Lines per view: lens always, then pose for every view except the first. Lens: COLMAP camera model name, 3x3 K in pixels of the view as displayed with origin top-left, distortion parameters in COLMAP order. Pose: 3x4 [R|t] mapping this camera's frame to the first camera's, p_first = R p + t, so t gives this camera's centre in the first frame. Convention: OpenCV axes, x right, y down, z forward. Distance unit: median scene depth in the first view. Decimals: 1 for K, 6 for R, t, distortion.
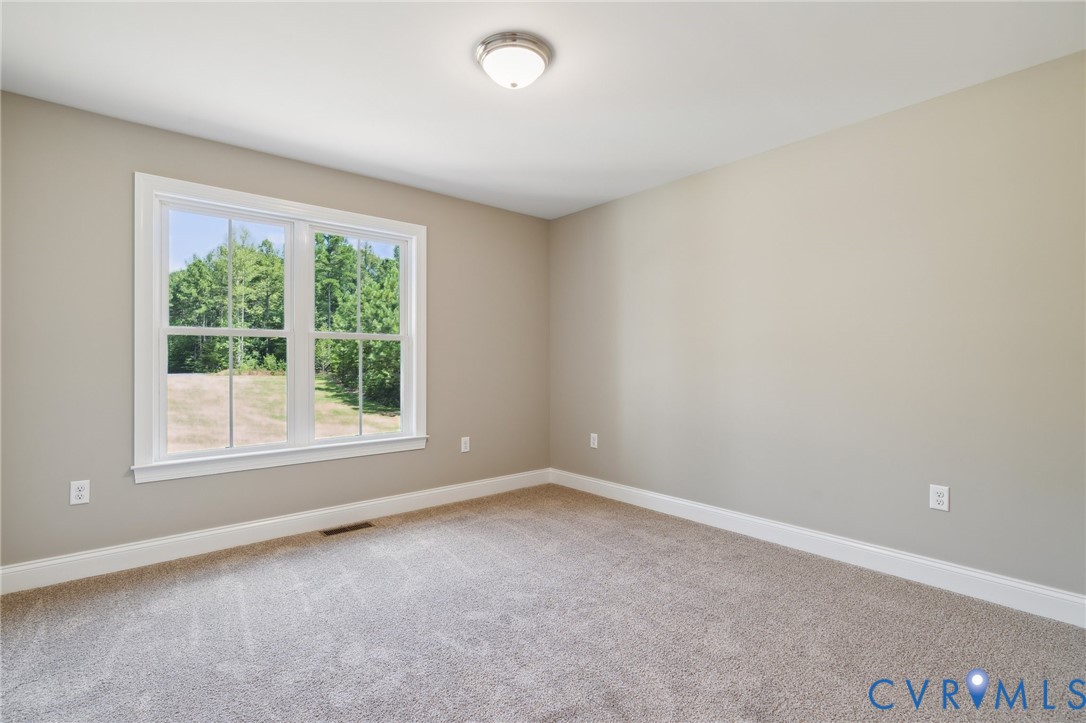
lens RADIAL K [[509.2, 0, 535.1], [0, 509.2, 346.1], [0, 0, 1]] dist [0.000896, 0.001023]
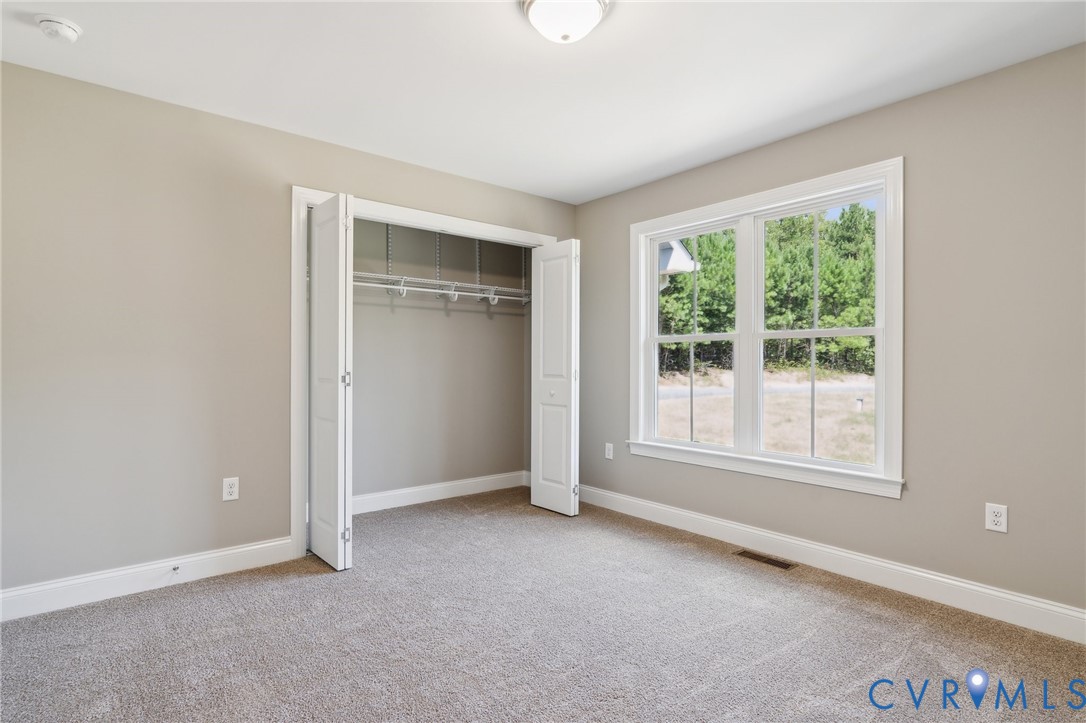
lens RADIAL K [[546.7, 0, 534.9], [0, 546.7, 360.4], [0, 0, 1]] dist [-0.000427, 0.000570]
pose [[-0.015549, -0.005394, -0.999865, 0.584805], [0.028362, 0.999581, -0.005834, 0.017693], [0.999477, -0.028448, -0.015390, 0.658853]]
